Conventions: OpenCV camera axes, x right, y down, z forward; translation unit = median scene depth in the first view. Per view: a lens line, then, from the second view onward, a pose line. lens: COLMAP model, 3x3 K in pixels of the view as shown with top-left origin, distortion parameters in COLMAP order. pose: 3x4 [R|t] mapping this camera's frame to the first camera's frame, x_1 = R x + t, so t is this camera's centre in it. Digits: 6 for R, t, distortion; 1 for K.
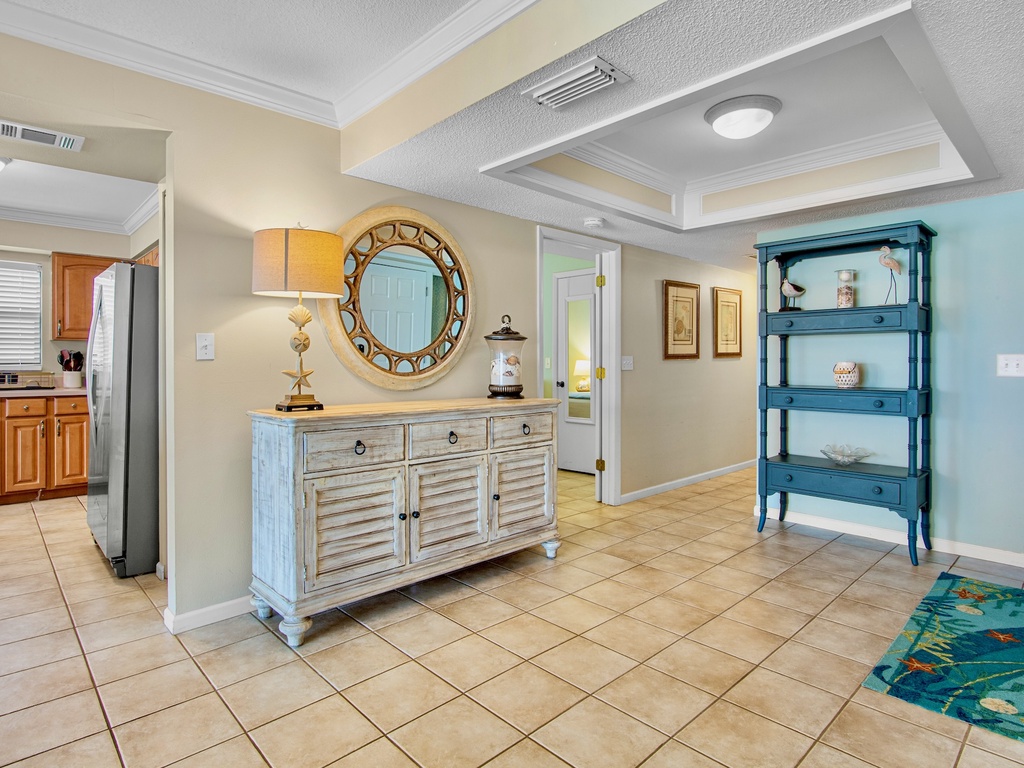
lens RADIAL K [[563.1, 0, 512.0], [0, 563.1, 384.0], [0, 0, 1]] dist [-0.006949, -0.001349]
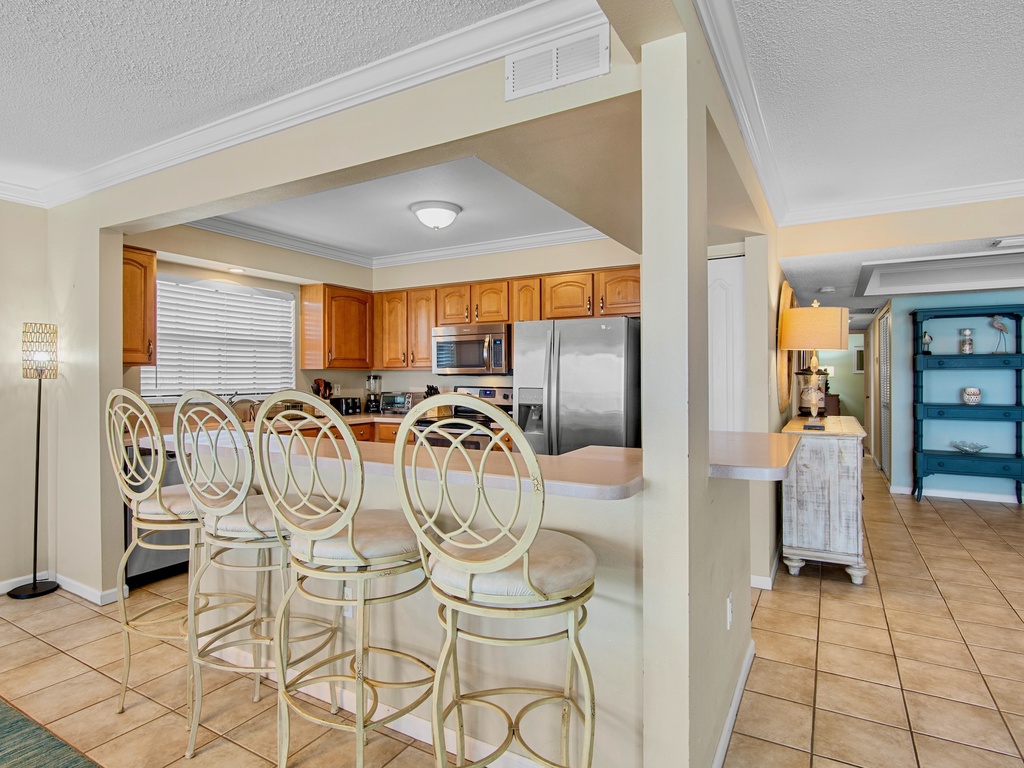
lens RADIAL K [[563.1, 0, 512.0], [0, 563.1, 384.0], [0, 0, 1]] dist [-0.006949, -0.001349]
pose [[0.955307, -0.006506, 0.295544, -1.015889], [0.013280, 0.999693, -0.020917, -0.032579], [-0.295317, 0.023907, 0.955100, -0.108911]]
